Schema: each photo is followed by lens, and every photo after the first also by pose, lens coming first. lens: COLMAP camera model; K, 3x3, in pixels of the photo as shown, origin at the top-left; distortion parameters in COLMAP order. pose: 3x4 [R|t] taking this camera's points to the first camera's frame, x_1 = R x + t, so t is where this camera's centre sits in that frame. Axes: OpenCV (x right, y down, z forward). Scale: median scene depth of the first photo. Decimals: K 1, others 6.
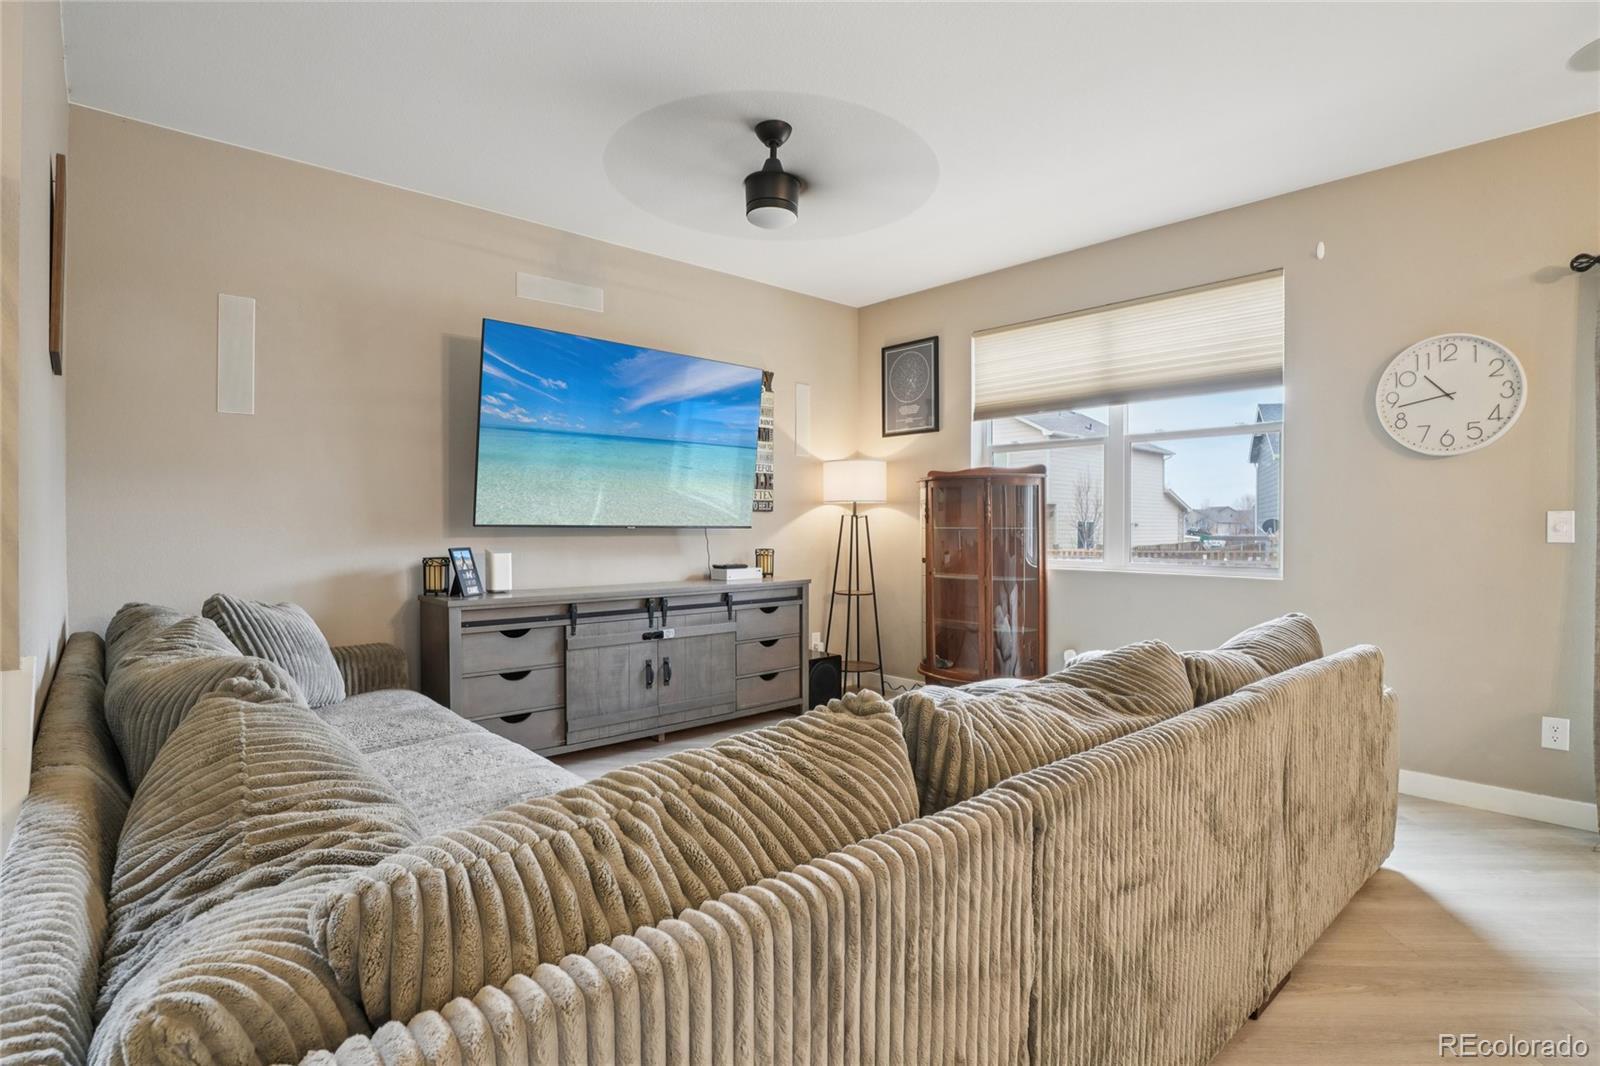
lens RADIAL K [[783.2, 0, 802.5], [0, 783.2, 535.0], [0, 0, 1]] dist [-0.044278, 0.010033]
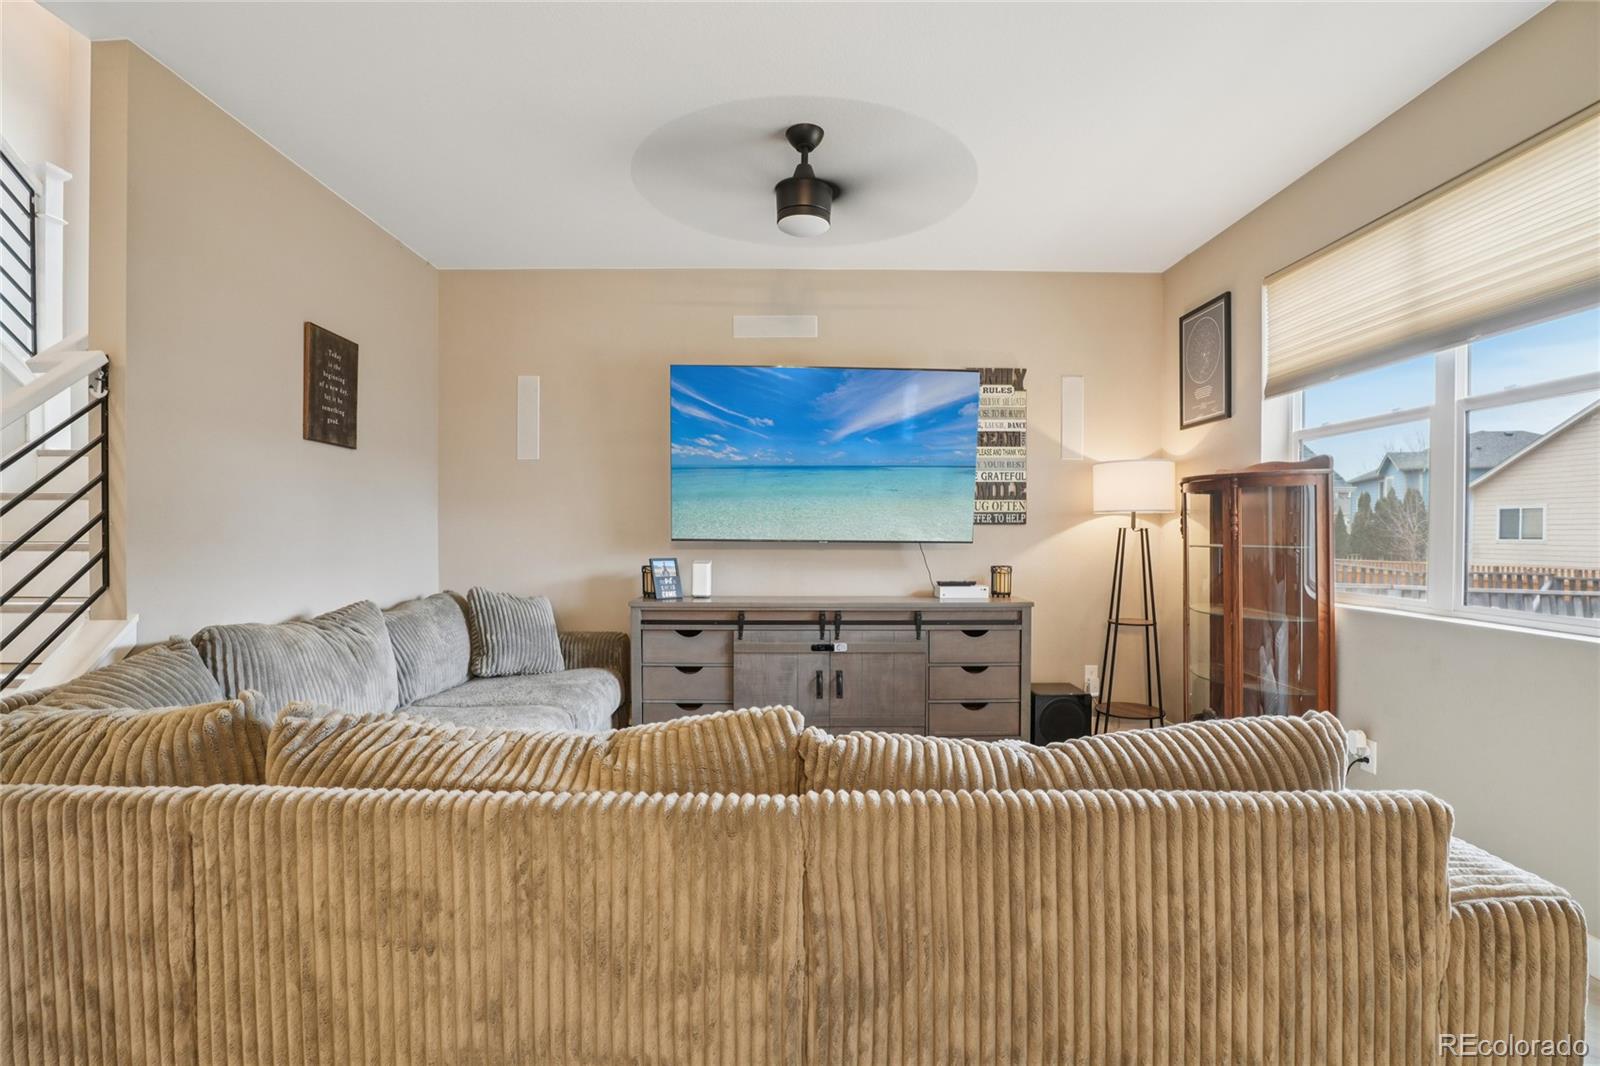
lens RADIAL K [[786.2, 0, 801.4], [0, 786.2, 543.3], [0, 0, 1]] dist [-0.045323, 0.011016]
pose [[0.746308, 0.009471, -0.665533, 0.458264], [-0.009420, 0.999949, 0.003668, -0.011477], [0.665534, 0.003532, 0.746359, 0.204262]]
